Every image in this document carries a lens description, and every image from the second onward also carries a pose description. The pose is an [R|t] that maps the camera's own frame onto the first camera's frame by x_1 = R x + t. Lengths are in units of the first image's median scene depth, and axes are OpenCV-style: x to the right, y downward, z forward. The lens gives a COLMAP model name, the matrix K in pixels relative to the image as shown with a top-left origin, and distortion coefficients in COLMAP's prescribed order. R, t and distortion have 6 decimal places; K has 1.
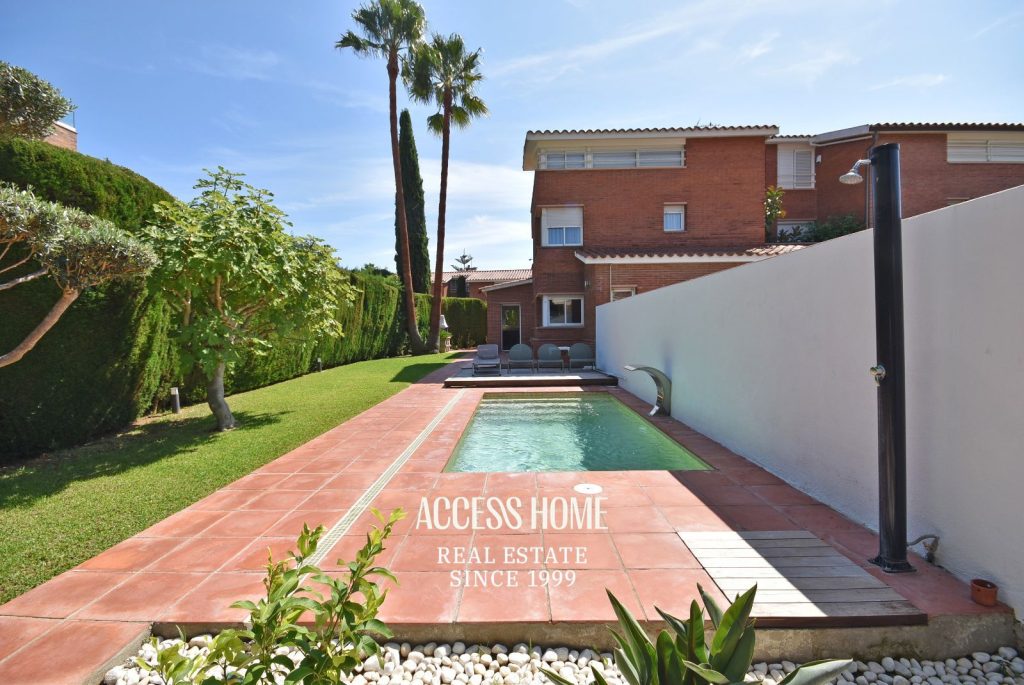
lens RADIAL K [[458.1, 0, 512.0], [0, 458.1, 342.5], [0, 0, 1]] dist [0.029776, -0.022036]
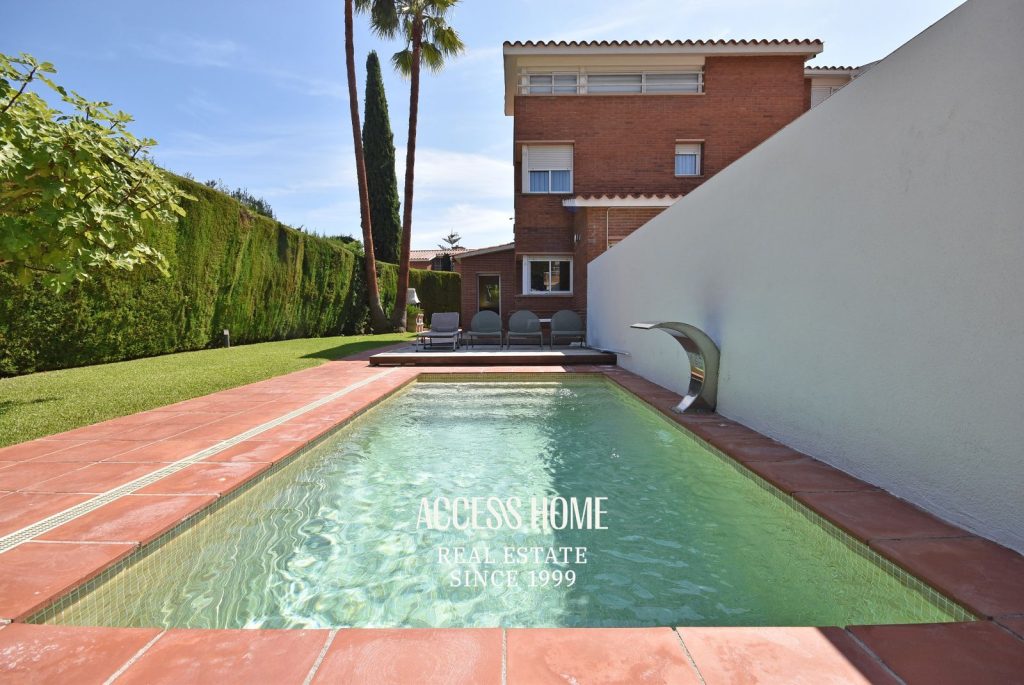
lens RADIAL K [[458.1, 0, 512.0], [0, 458.1, 342.5], [0, 0, 1]] dist [0.029776, -0.022036]
pose [[0.999883, 0.008794, 0.012503, 0.040950], [-0.009122, 0.999609, 0.026413, 0.027740], [-0.012266, -0.026524, 0.999573, 0.198224]]
